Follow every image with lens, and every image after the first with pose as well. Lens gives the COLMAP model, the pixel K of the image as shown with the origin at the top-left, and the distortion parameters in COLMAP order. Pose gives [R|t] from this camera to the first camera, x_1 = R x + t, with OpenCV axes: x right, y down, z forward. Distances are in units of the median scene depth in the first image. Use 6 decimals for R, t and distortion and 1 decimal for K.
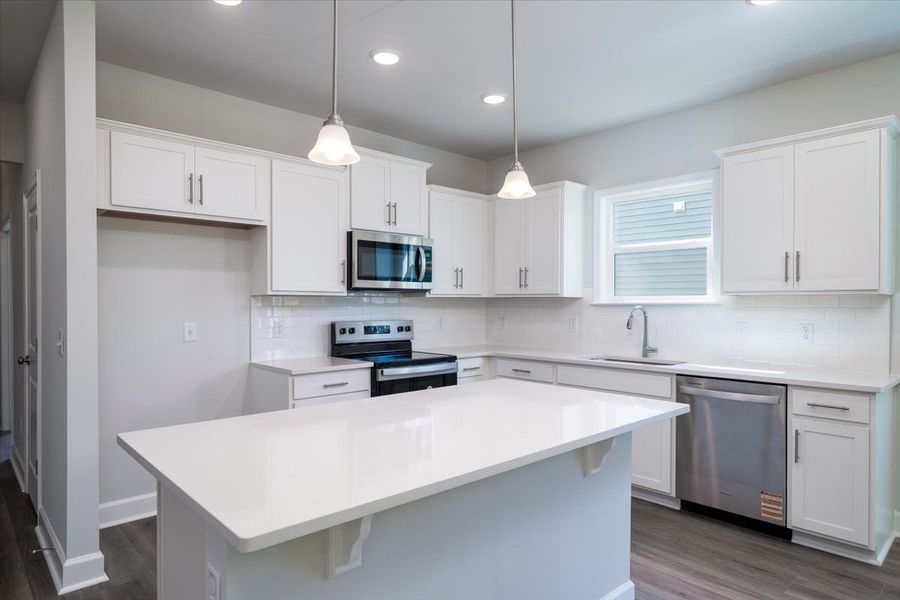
lens RADIAL K [[548.0, 0, 449.9], [0, 548.0, 308.5], [0, 0, 1]] dist [0.006577, 0.001300]
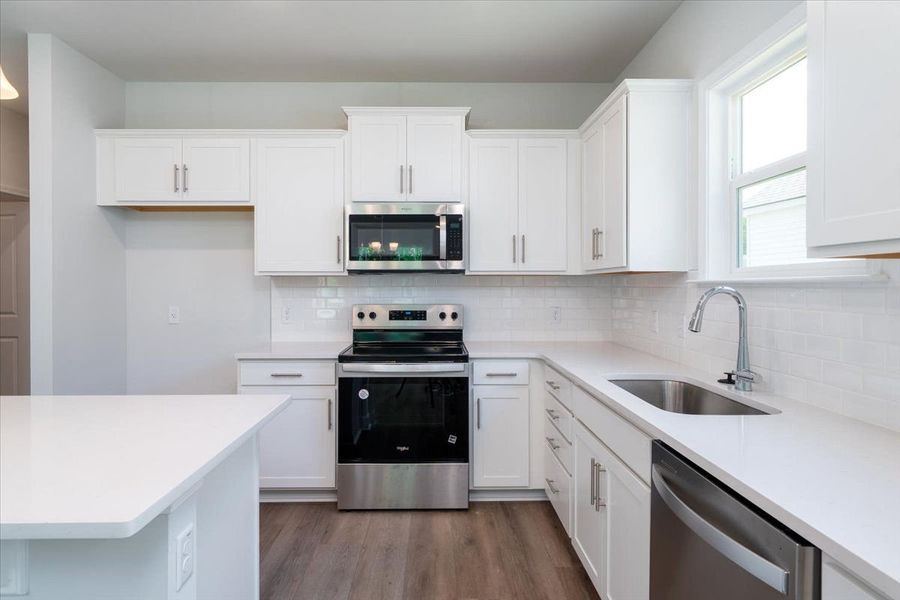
lens RADIAL K [[520.3, 0, 435.4], [0, 520.3, 287.9], [0, 0, 1]] dist [0.006497, -0.003638]
pose [[0.739376, 0.000516, -0.673292, 0.480419], [-0.001042, 0.999999, -0.000377, -0.003659], [0.673291, 0.000980, 0.739377, 0.474054]]
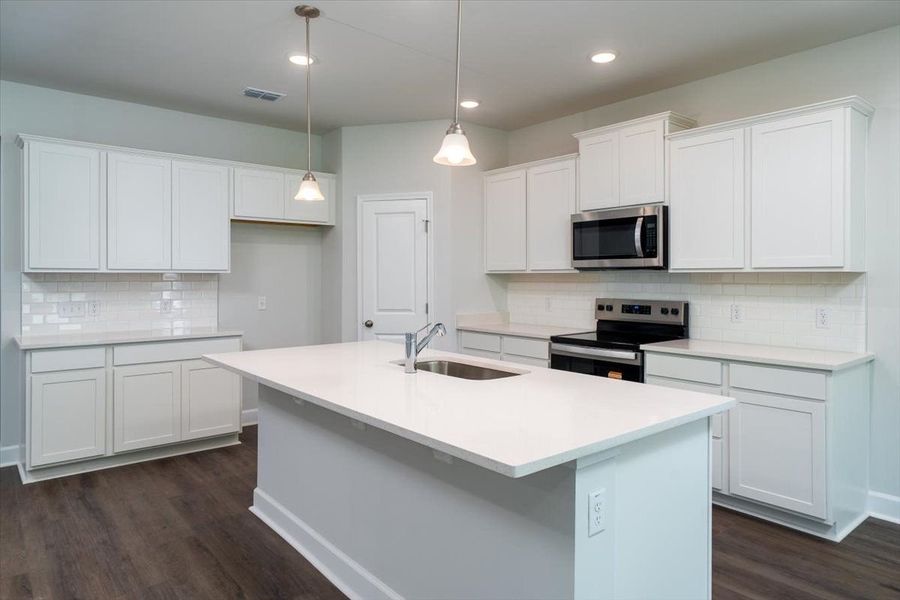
lens RADIAL K [[520.3, 0, 471.0], [0, 520.3, 282.4], [0, 0, 1]] dist [0.006497, -0.003638]
pose [[-0.012019, -0.000889, -0.999927, 0.819913], [-0.008939, 0.999960, -0.000781, -0.003460], [0.999888, 0.008929, -0.012026, 0.800395]]
